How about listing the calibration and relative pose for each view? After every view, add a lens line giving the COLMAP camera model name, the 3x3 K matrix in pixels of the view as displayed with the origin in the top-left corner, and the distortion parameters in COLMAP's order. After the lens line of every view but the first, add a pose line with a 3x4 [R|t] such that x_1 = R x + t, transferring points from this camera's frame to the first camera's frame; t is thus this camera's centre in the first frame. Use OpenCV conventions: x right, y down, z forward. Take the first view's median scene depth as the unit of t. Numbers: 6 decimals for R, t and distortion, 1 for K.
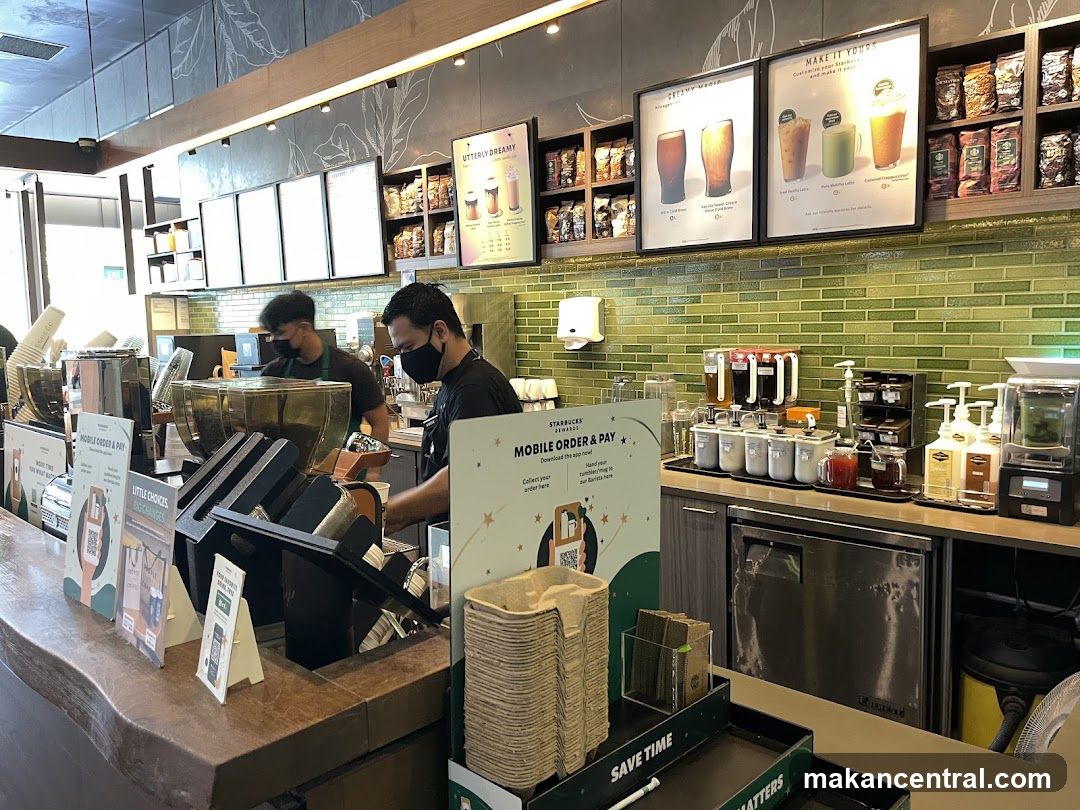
lens RADIAL K [[845.8, 0, 540.0], [0, 845.8, 405.0], [0, 0, 1]] dist [0.104052, -0.150865]
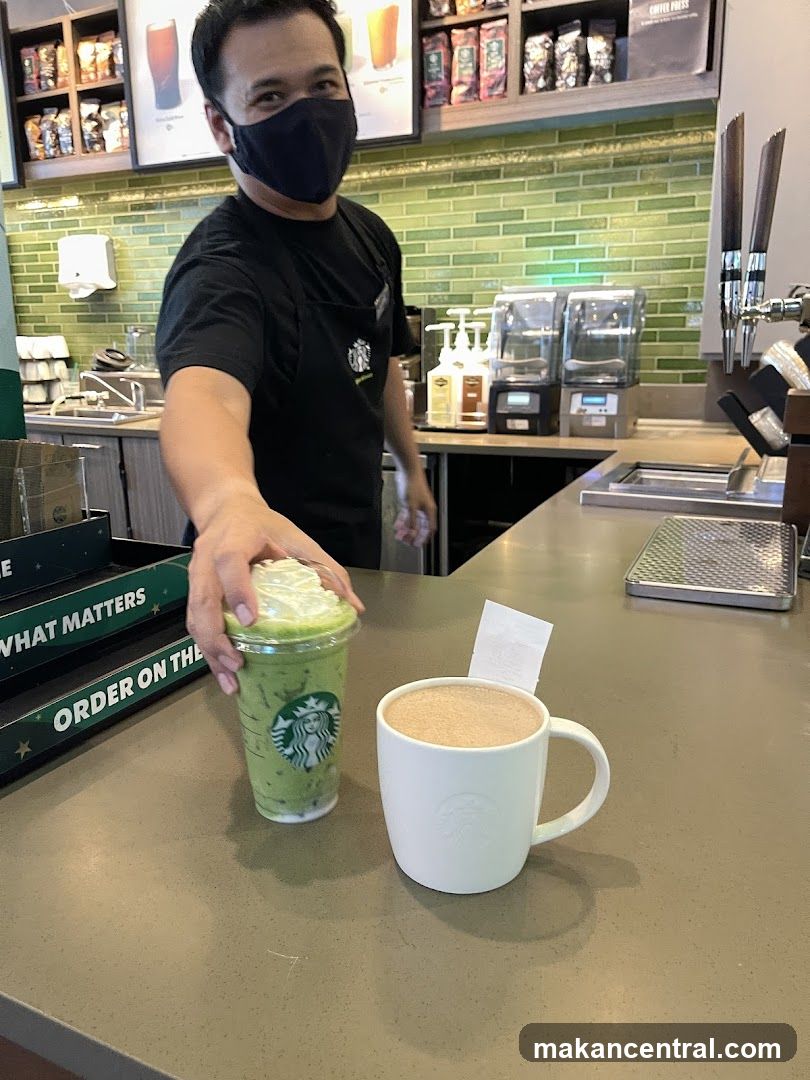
lens RADIAL K [[845.8, 0, 405.0], [0, 845.8, 540.0], [0, 0, 1]] dist [0.104052, -0.150865]
pose [[0.947952, -0.066055, 0.311488, 0.082482], [0.023058, 0.989918, 0.139751, 0.083351], [-0.317578, -0.125295, 0.939918, 0.040100]]
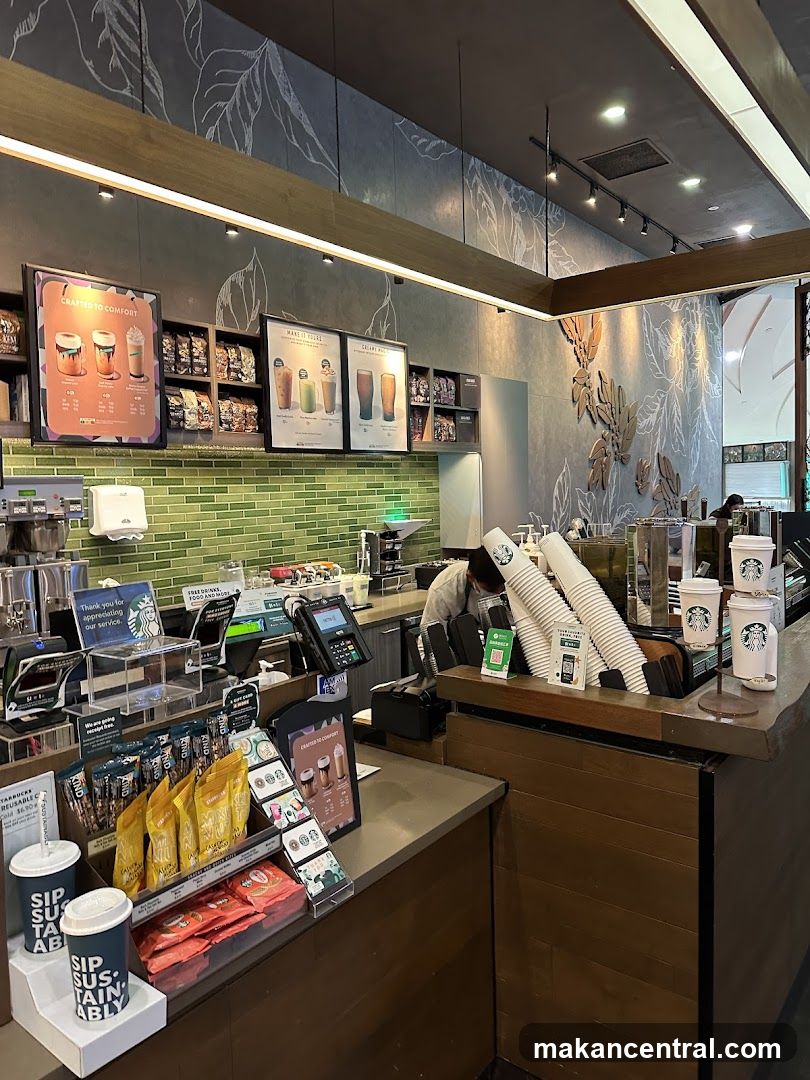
lens RADIAL K [[712.3, 0, 405.0], [0, 712.3, 540.0], [0, 0, 1]] dist [0.001628, 0.000236]
pose [[-0.127929, -0.053024, 0.990365, -0.949176], [0.129285, 0.989158, 0.069660, -0.105393], [-0.983321, 0.136951, -0.119686, 1.008795]]
